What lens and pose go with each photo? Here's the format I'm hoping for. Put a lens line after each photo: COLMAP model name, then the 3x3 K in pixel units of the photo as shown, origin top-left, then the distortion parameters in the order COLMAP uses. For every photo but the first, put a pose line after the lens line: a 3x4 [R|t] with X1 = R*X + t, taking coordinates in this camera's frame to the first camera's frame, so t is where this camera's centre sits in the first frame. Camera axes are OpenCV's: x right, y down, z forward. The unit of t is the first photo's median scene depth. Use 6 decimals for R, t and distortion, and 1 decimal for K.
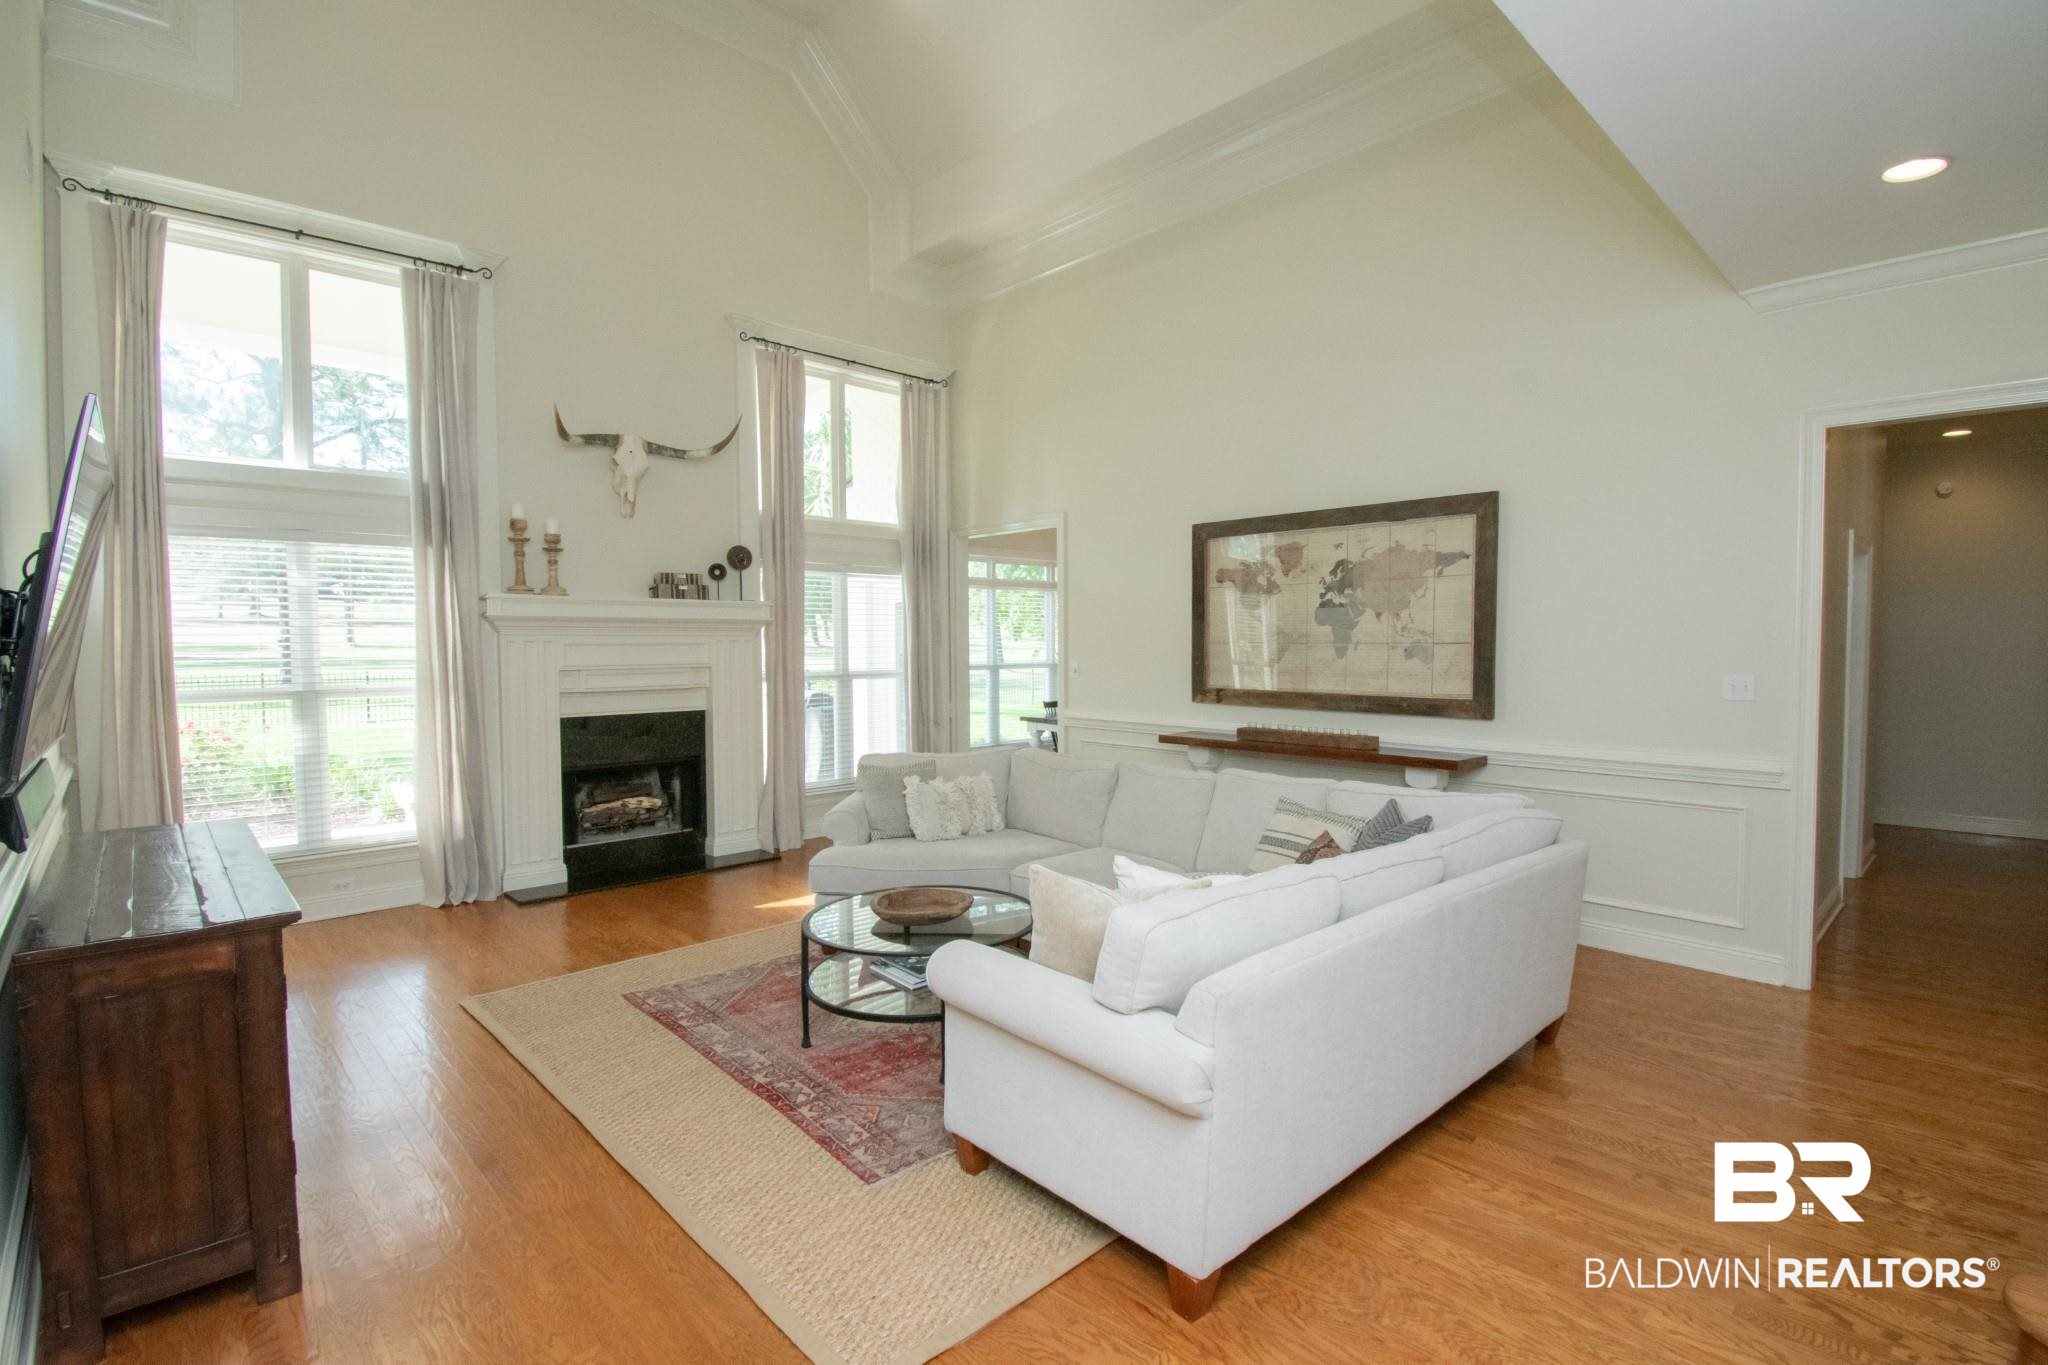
lens RADIAL K [[931.2, 0, 1032.7], [0, 931.2, 674.5], [0, 0, 1]] dist [0.022414, 0.000005]
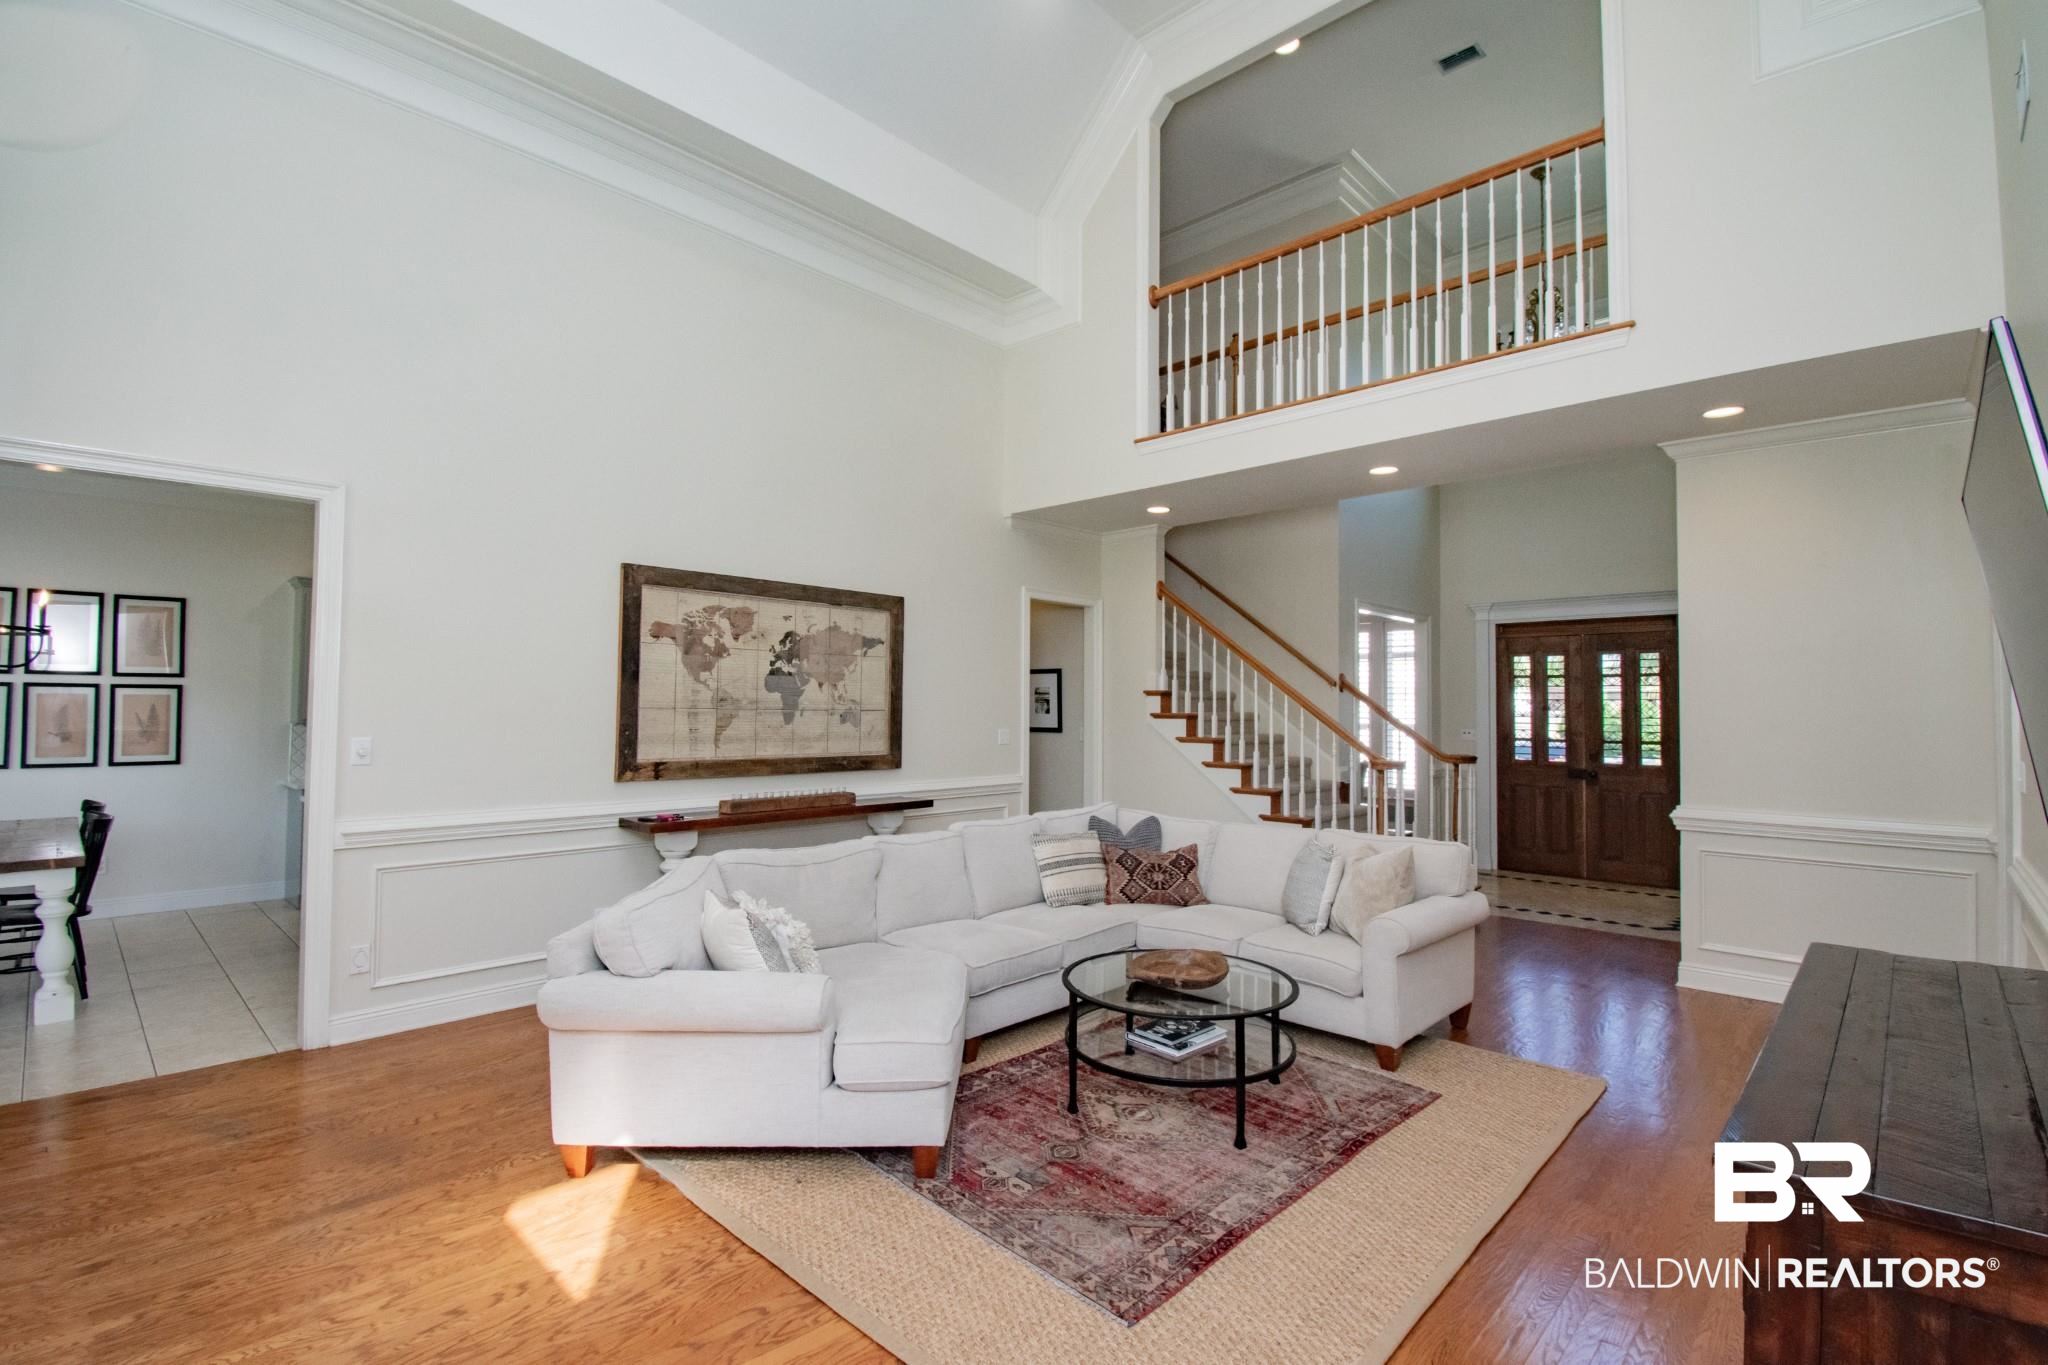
lens RADIAL K [[931.2, 0, 1032.7], [0, 931.2, 674.5], [0, 0, 1]] dist [0.022414, 0.000005]
pose [[-0.044644, 0.035672, 0.998366, -0.757691], [0.023286, 0.999128, -0.034658, -0.031183], [-0.998732, 0.021700, -0.045436, 0.790916]]
